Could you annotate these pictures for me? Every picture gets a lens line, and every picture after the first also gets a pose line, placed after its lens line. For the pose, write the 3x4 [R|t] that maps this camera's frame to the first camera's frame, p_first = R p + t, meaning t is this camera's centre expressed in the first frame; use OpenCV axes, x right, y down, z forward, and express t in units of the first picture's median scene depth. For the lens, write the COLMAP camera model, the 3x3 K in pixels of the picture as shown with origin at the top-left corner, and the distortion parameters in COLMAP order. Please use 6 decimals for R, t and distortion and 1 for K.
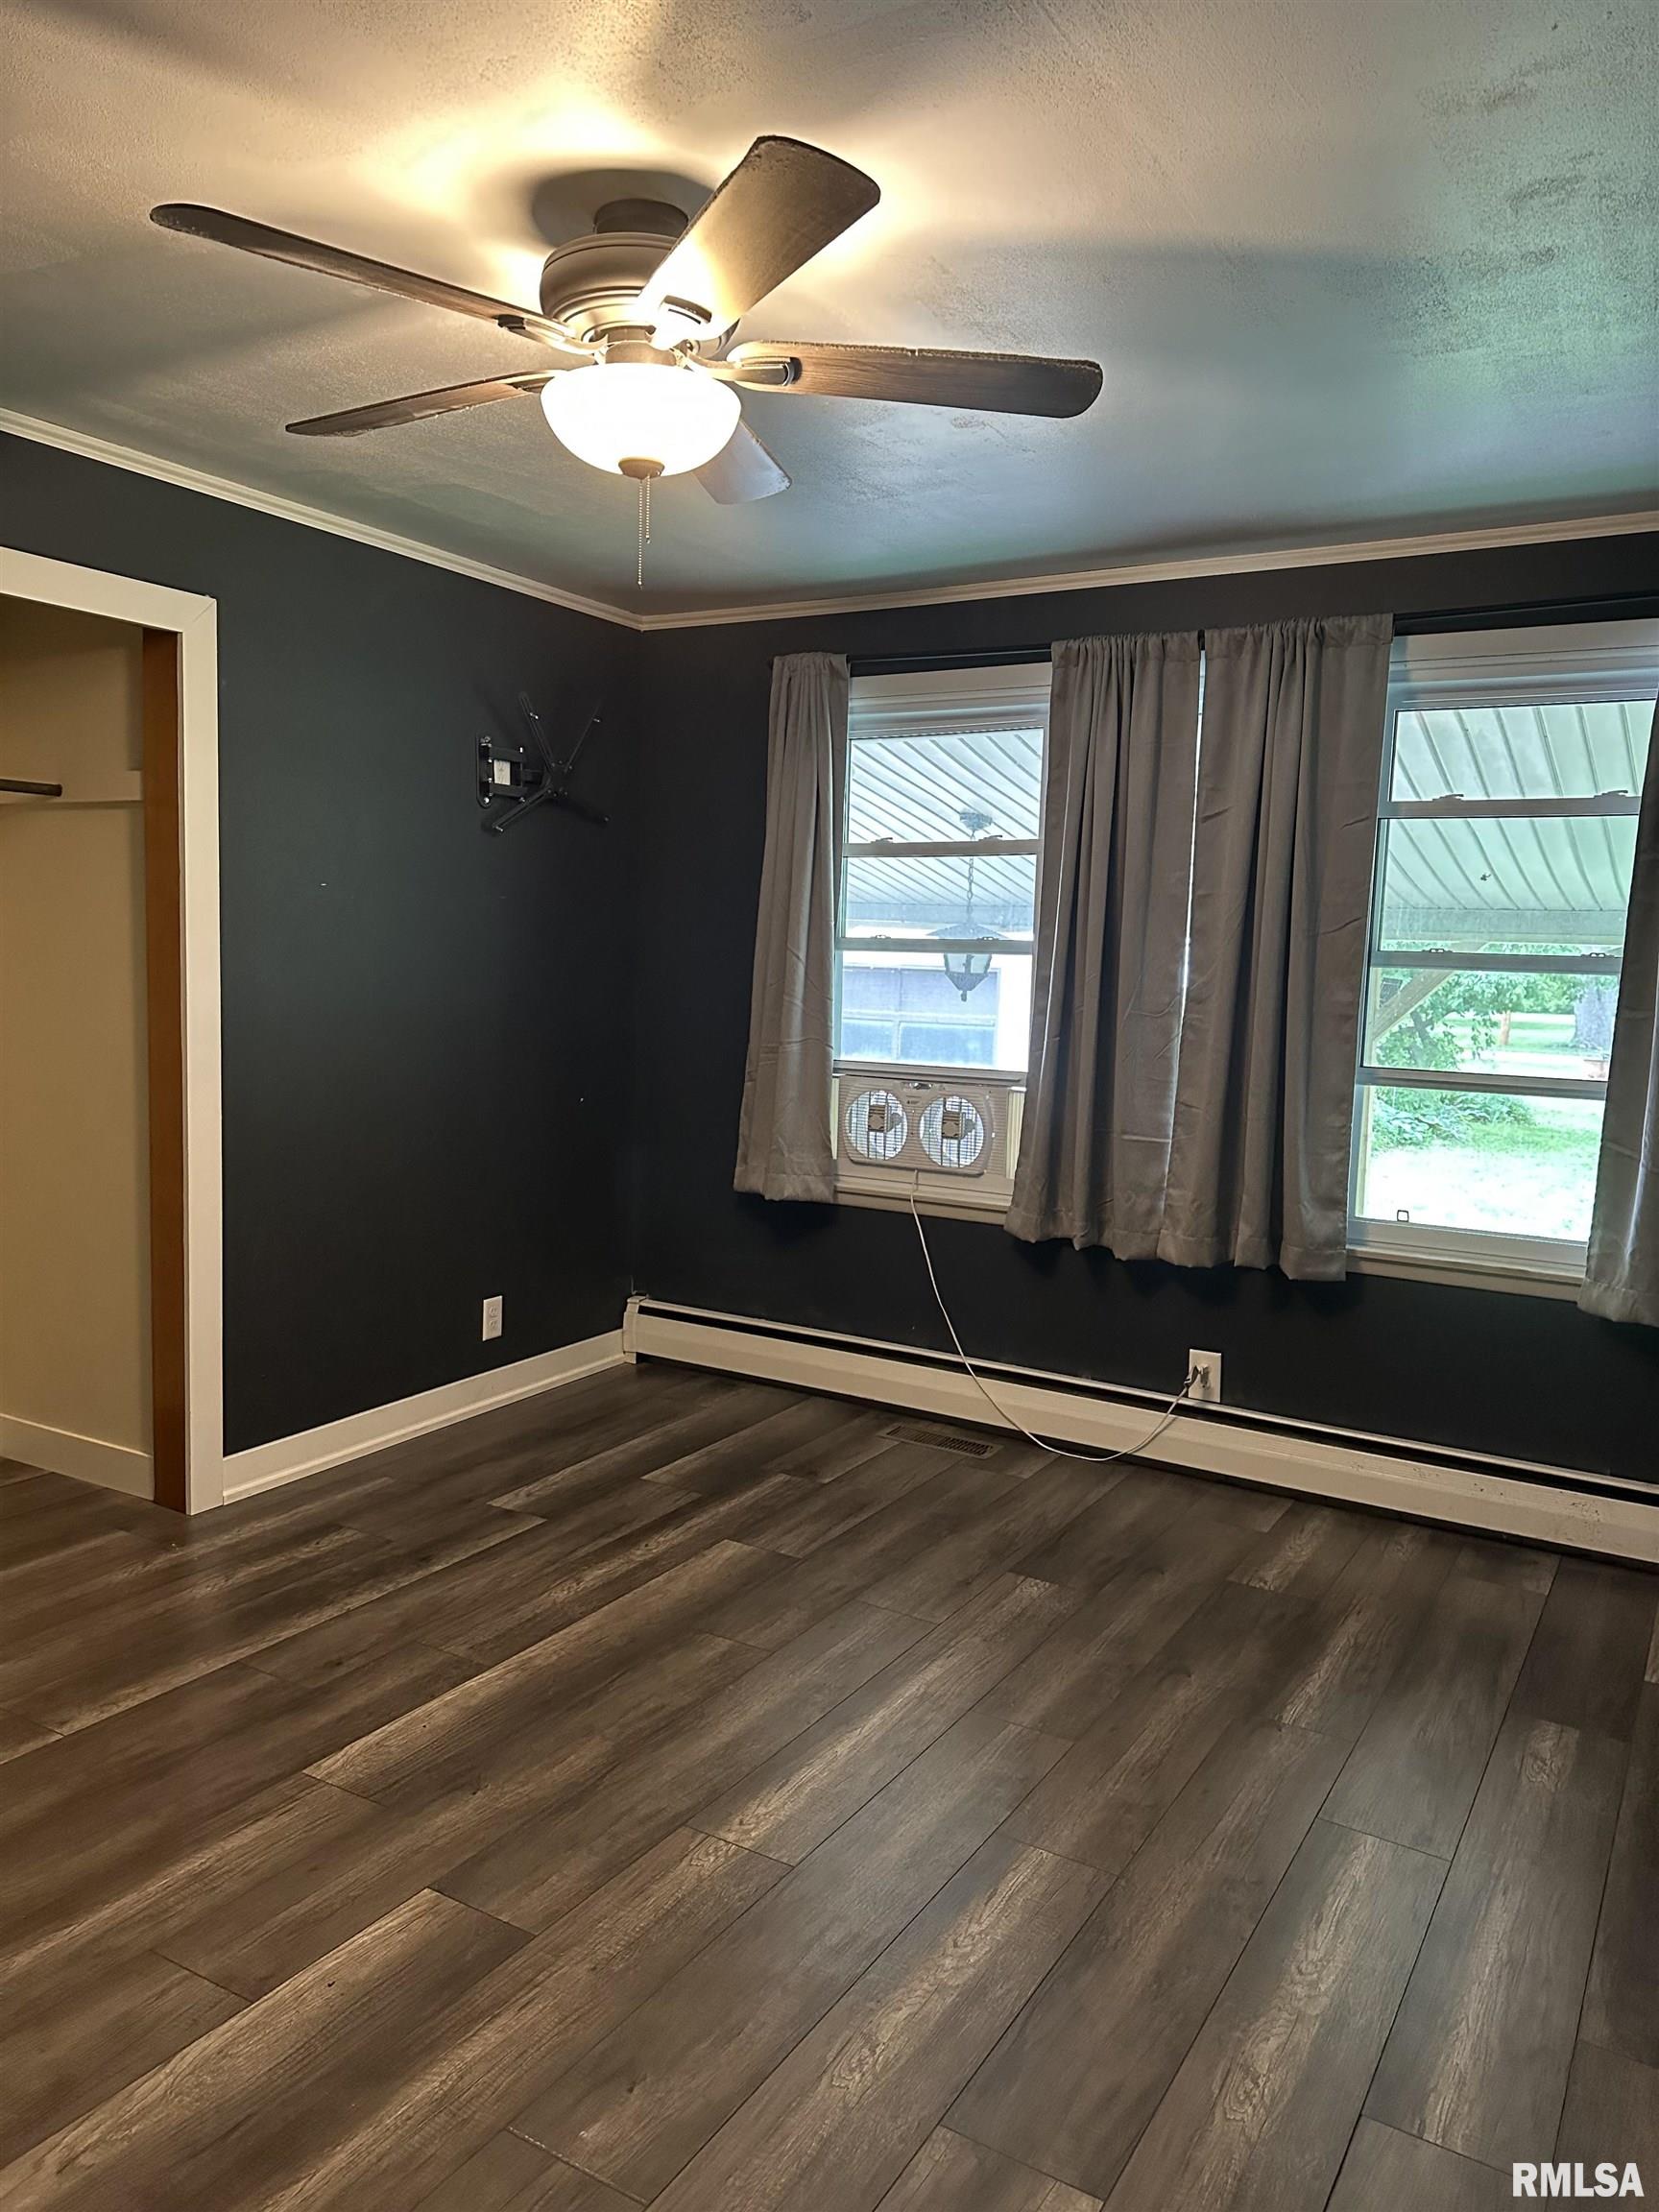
lens RADIAL K [[1550.1, 0, 819.3], [0, 1550.1, 1104.4], [0, 0, 1]] dist [0.065858, -0.064088]
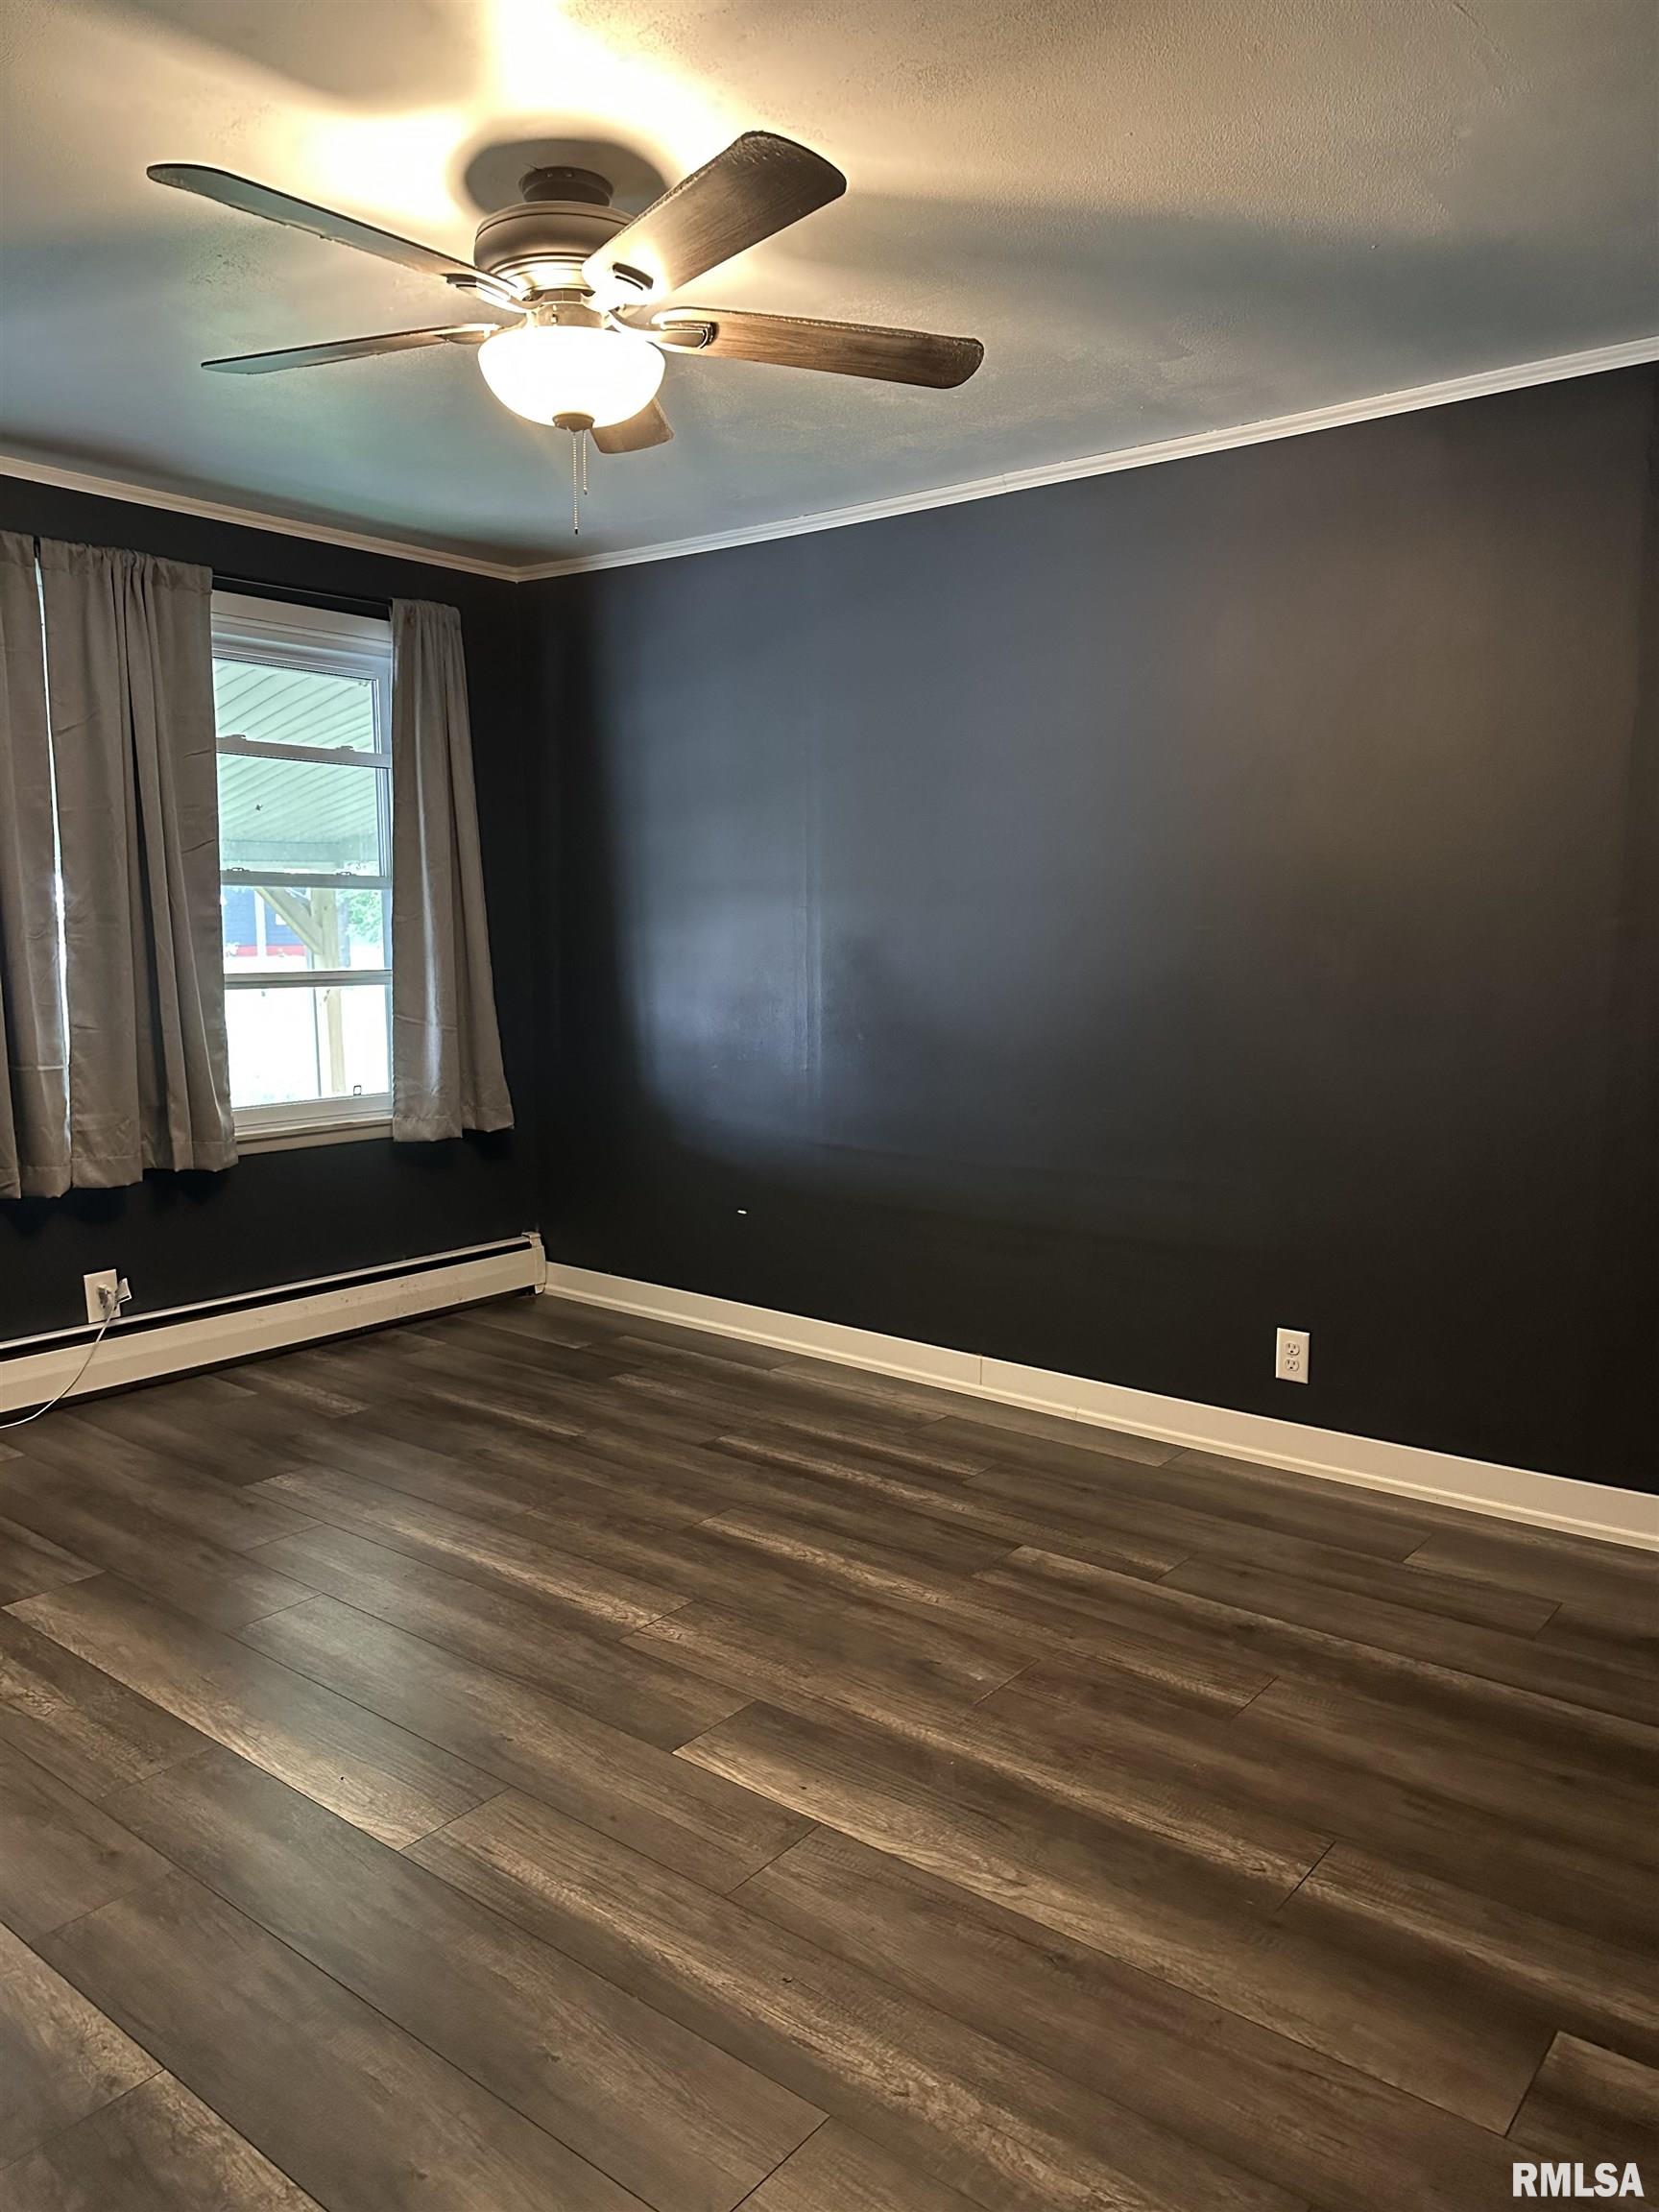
lens RADIAL K [[1546.8, 0, 817.9], [0, 1546.8, 1135.0], [0, 0, 1]] dist [0.063456, -0.128640]
pose [[0.126740, -0.166878, 0.977798, -0.822311], [0.098899, 0.982961, 0.154940, -0.047788], [-0.986993, 0.077066, 0.141085, 0.491043]]
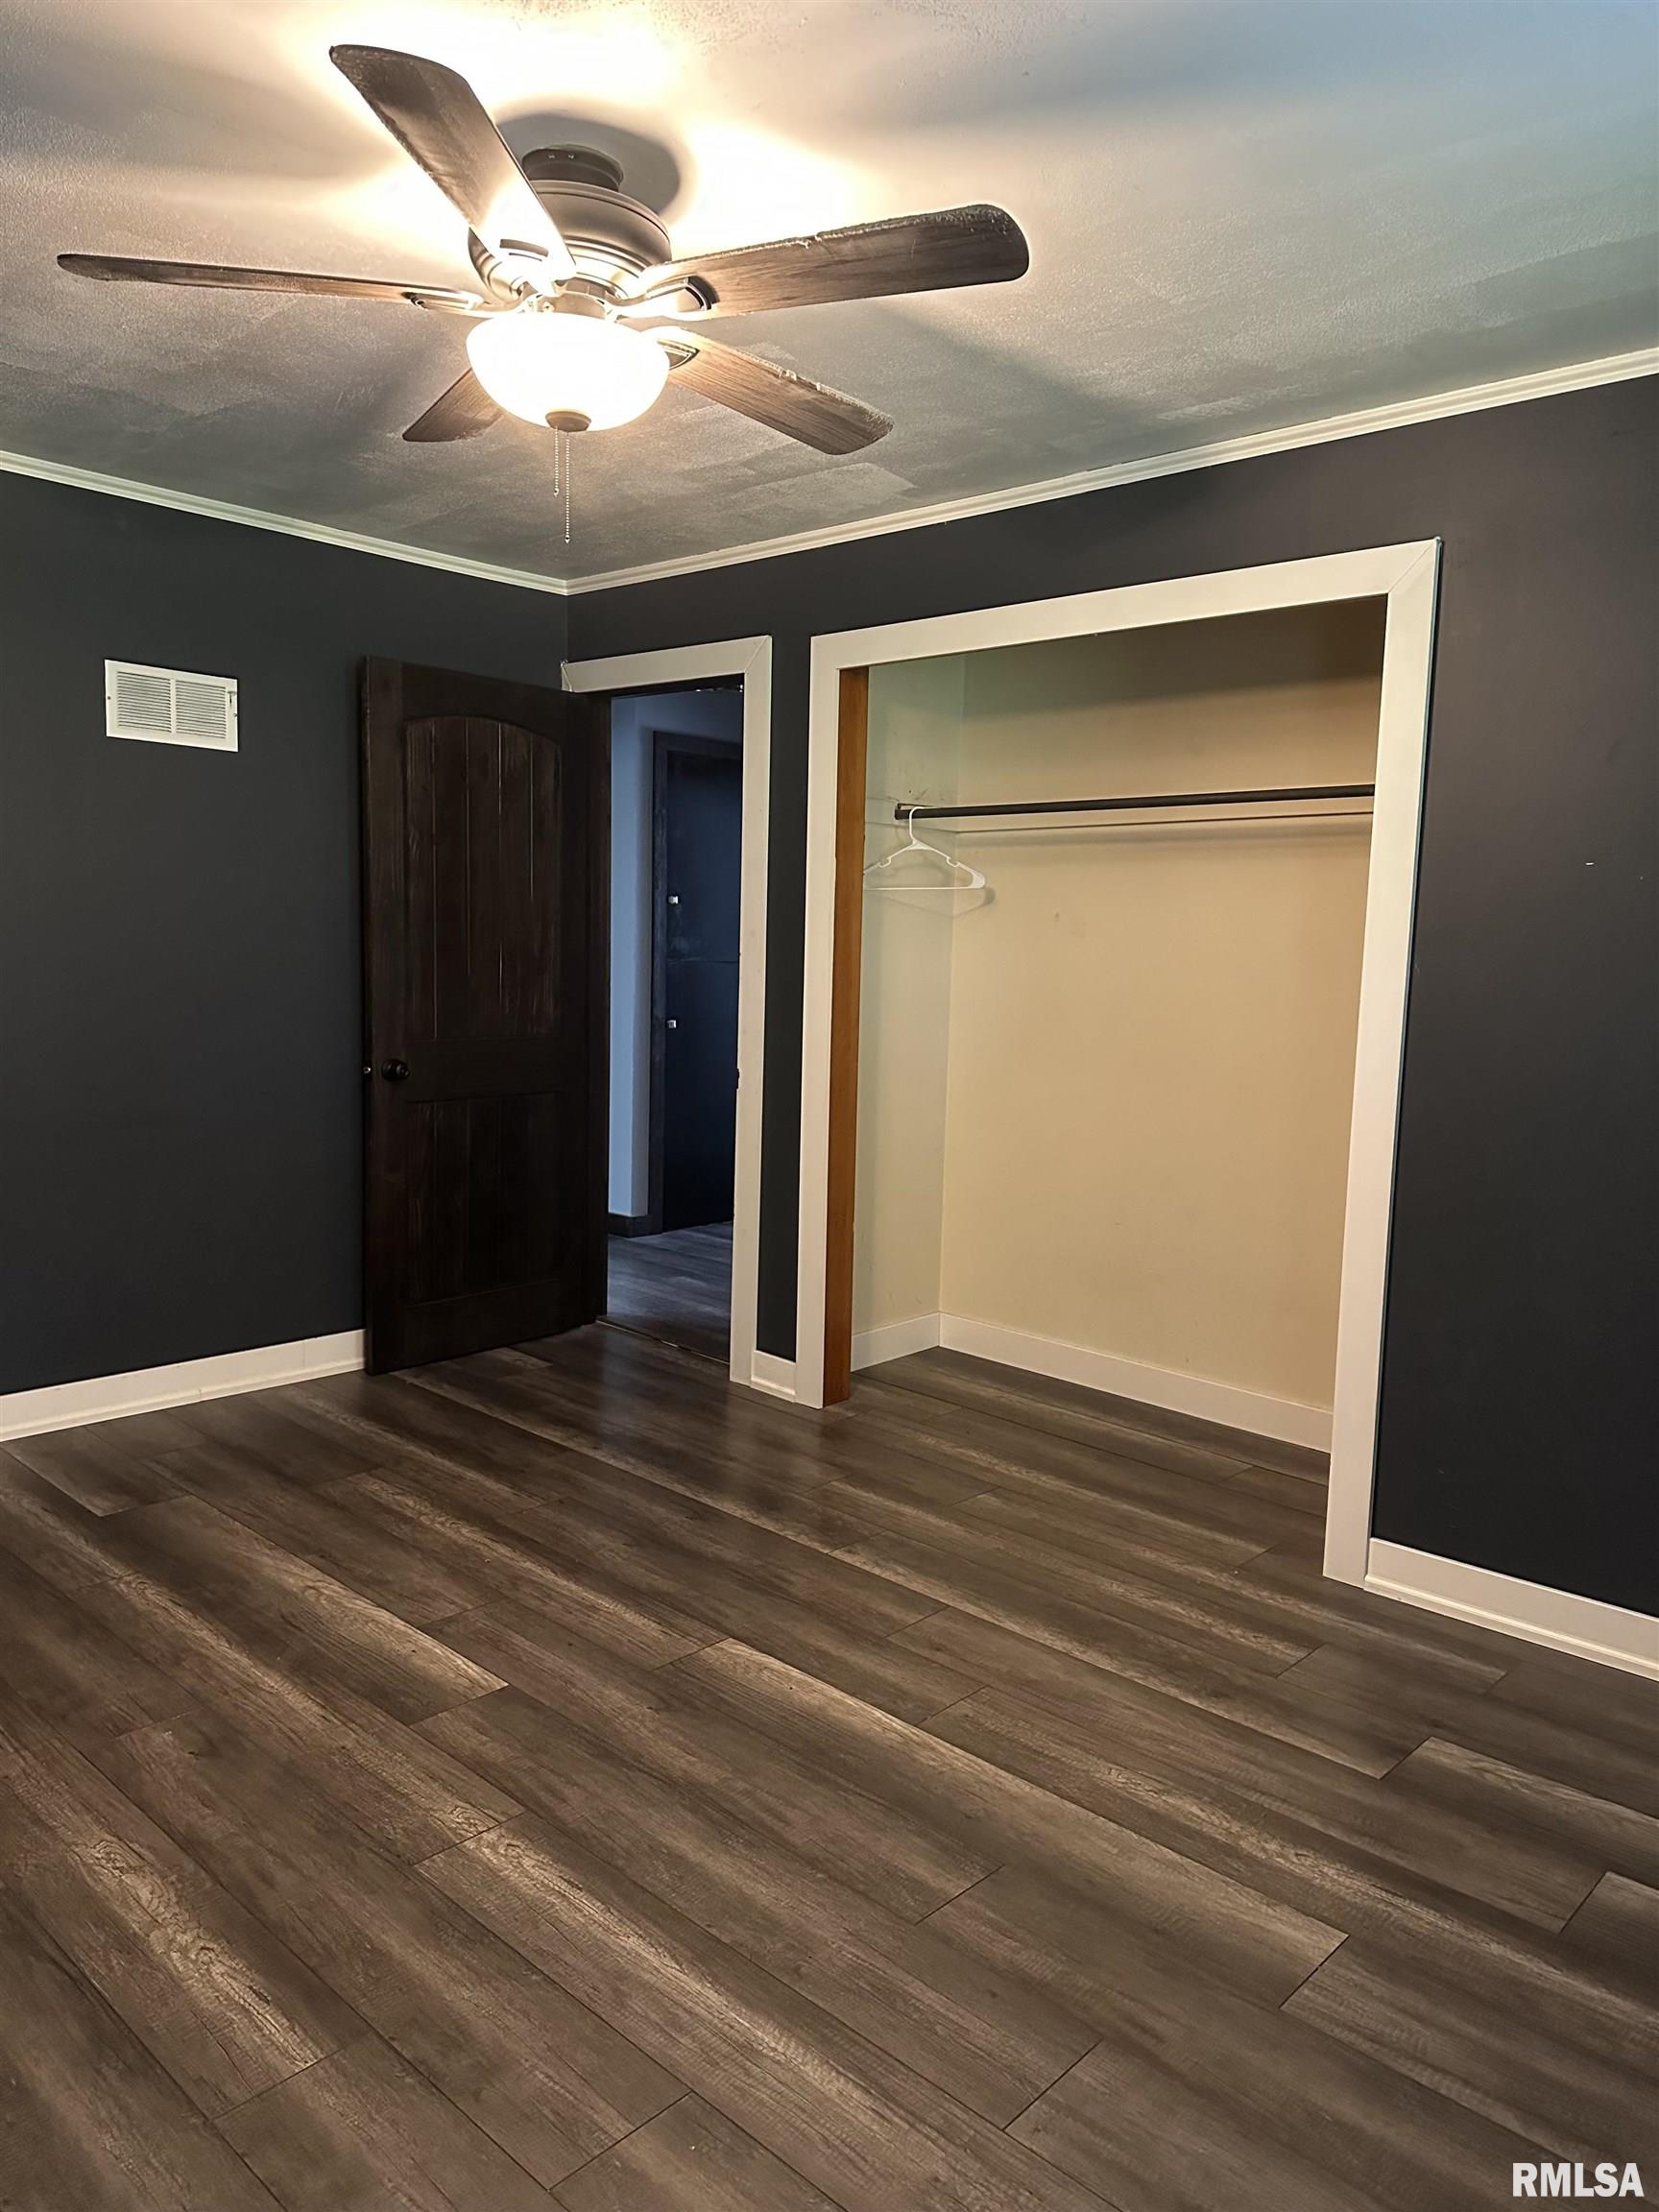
lens RADIAL K [[1550.1, 0, 819.3], [0, 1550.1, 1104.4], [0, 0, 1]] dist [0.065858, -0.064088]
pose [[-0.199249, 0.078902, -0.976767, 0.581836], [-0.130204, 0.985784, 0.106190, -0.071520], [0.971260, 0.148338, -0.186144, 0.950642]]
